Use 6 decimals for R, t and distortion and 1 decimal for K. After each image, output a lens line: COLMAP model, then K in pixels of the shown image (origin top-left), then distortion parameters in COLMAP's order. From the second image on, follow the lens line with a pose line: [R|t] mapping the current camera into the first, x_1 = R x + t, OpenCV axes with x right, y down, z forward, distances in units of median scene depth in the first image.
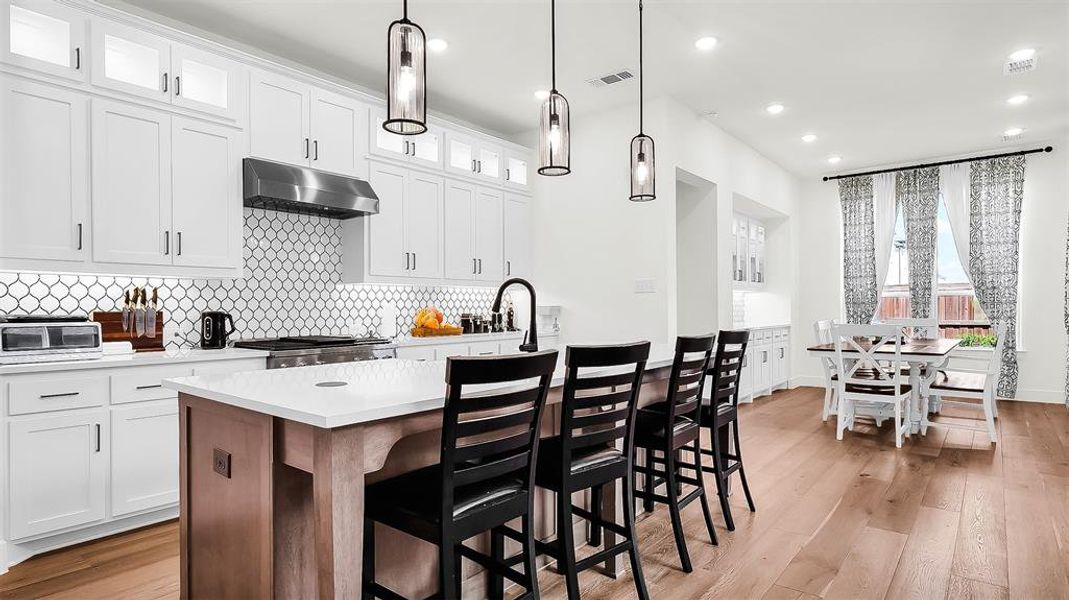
lens RADIAL K [[551.7, 0, 538.0], [0, 551.7, 313.1], [0, 0, 1]] dist [-0.000680, 0.001470]
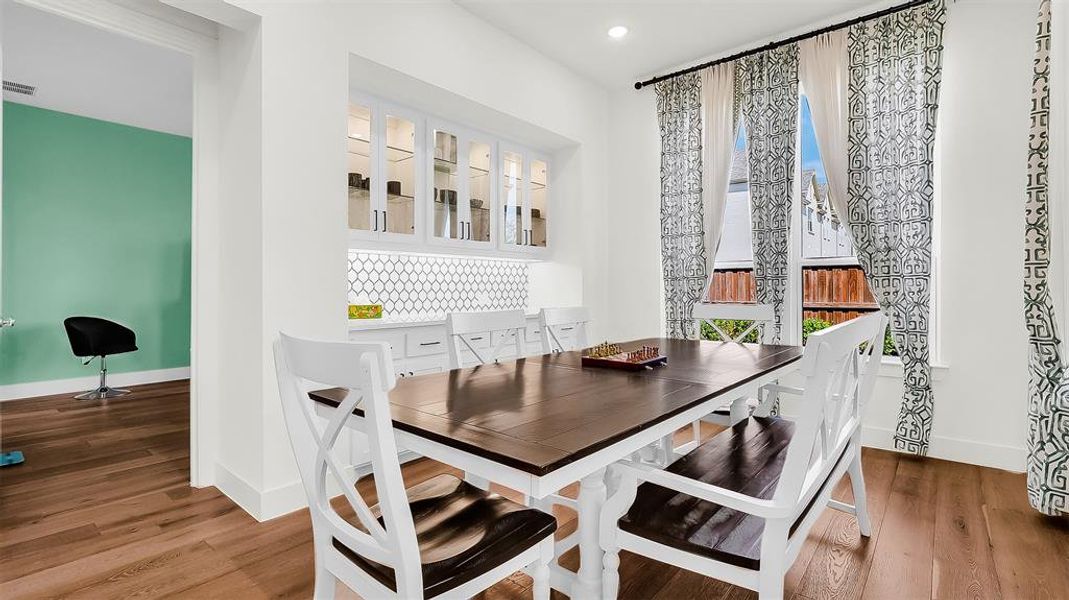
lens RADIAL K [[492.2, 0, 517.9], [0, 492.2, 287.2], [0, 0, 1]] dist [-0.002107, -0.000025]
pose [[0.999083, 0.005418, -0.042461, 0.469246], [-0.005861, 0.999930, -0.010321, -0.001081], [0.042403, 0.010561, 0.999045, 0.487365]]
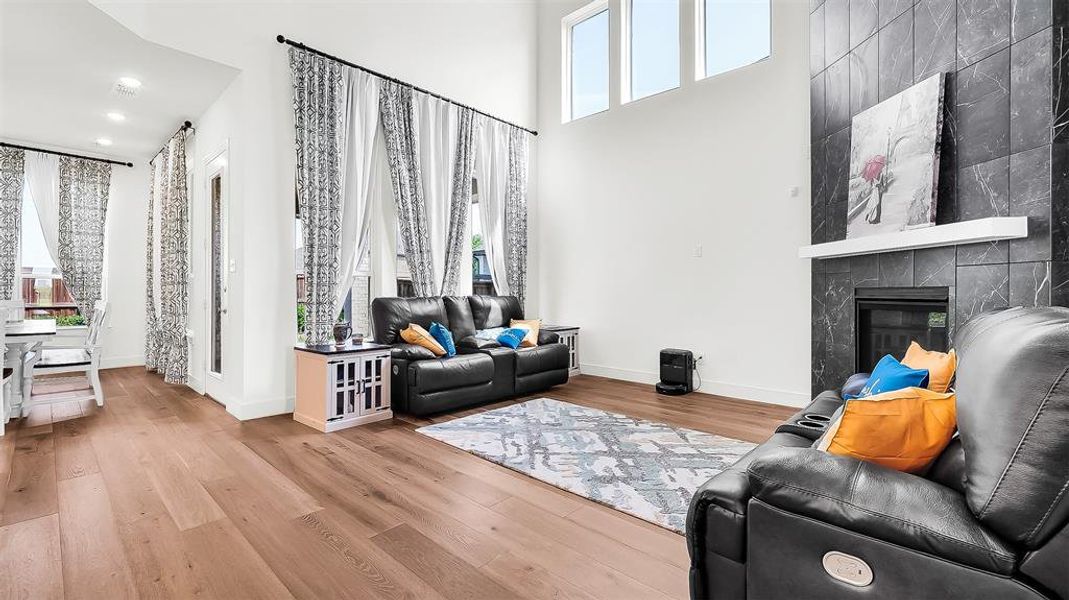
lens RADIAL K [[447.3, 0, 521.8], [0, 447.3, 292.7], [0, 0, 1]] dist [0.000435, 0.000275]
pose [[0.081756, 0.005862, 0.996635, -0.016495], [0.002602, 0.999978, -0.006095, 0.002945], [-0.996649, 0.003092, 0.081739, 0.024895]]
